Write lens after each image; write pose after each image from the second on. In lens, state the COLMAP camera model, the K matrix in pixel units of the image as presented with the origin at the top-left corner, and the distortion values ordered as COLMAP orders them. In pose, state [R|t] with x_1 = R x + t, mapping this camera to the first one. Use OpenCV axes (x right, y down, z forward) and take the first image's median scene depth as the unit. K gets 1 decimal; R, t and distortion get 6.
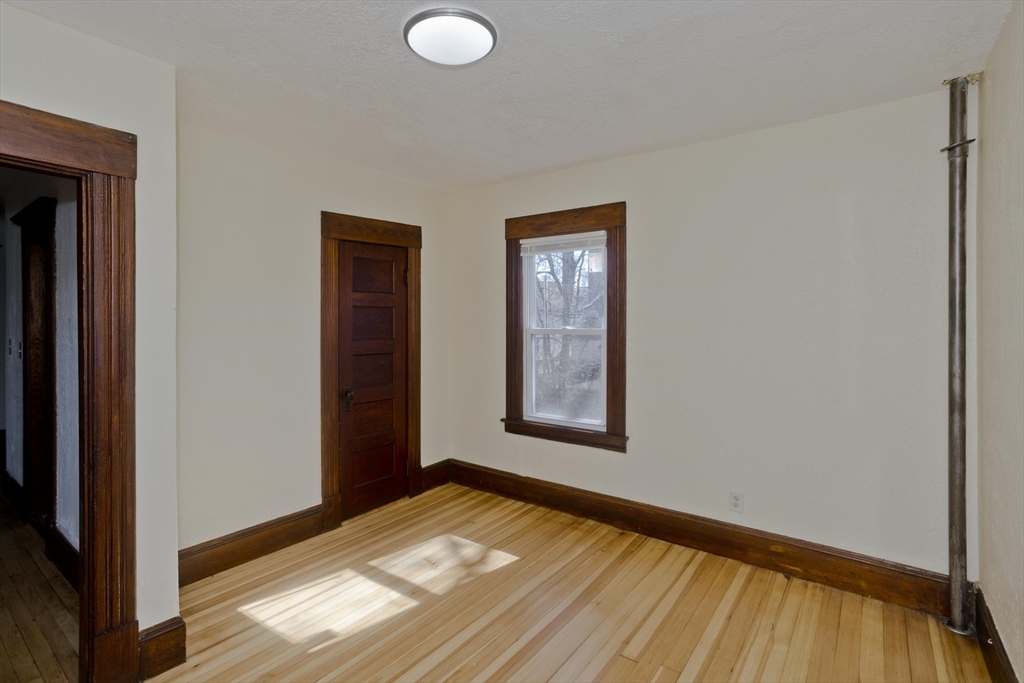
lens RADIAL K [[506.5, 0, 513.9], [0, 506.5, 332.4], [0, 0, 1]] dist [-0.046887, 0.028474]
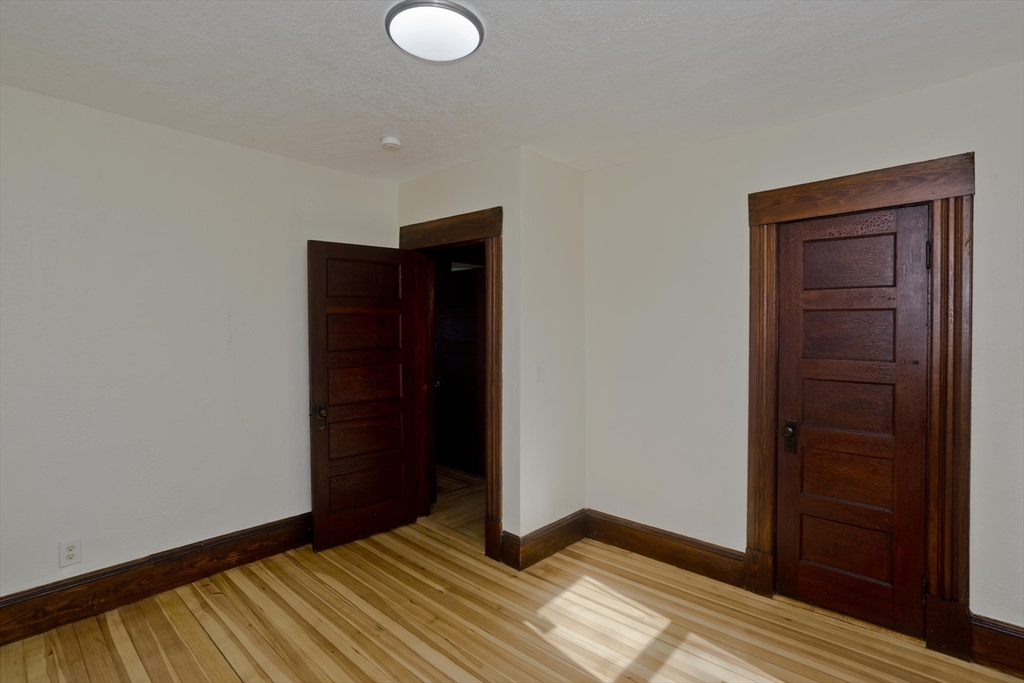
lens RADIAL K [[506.5, 0, 513.9], [0, 506.5, 332.4], [0, 0, 1]] dist [-0.046887, 0.028474]
pose [[-0.104961, 0.017024, -0.994331, 0.512519], [-0.030774, 0.999319, 0.020358, -0.025205], [0.994000, 0.032736, -0.104365, 0.777034]]
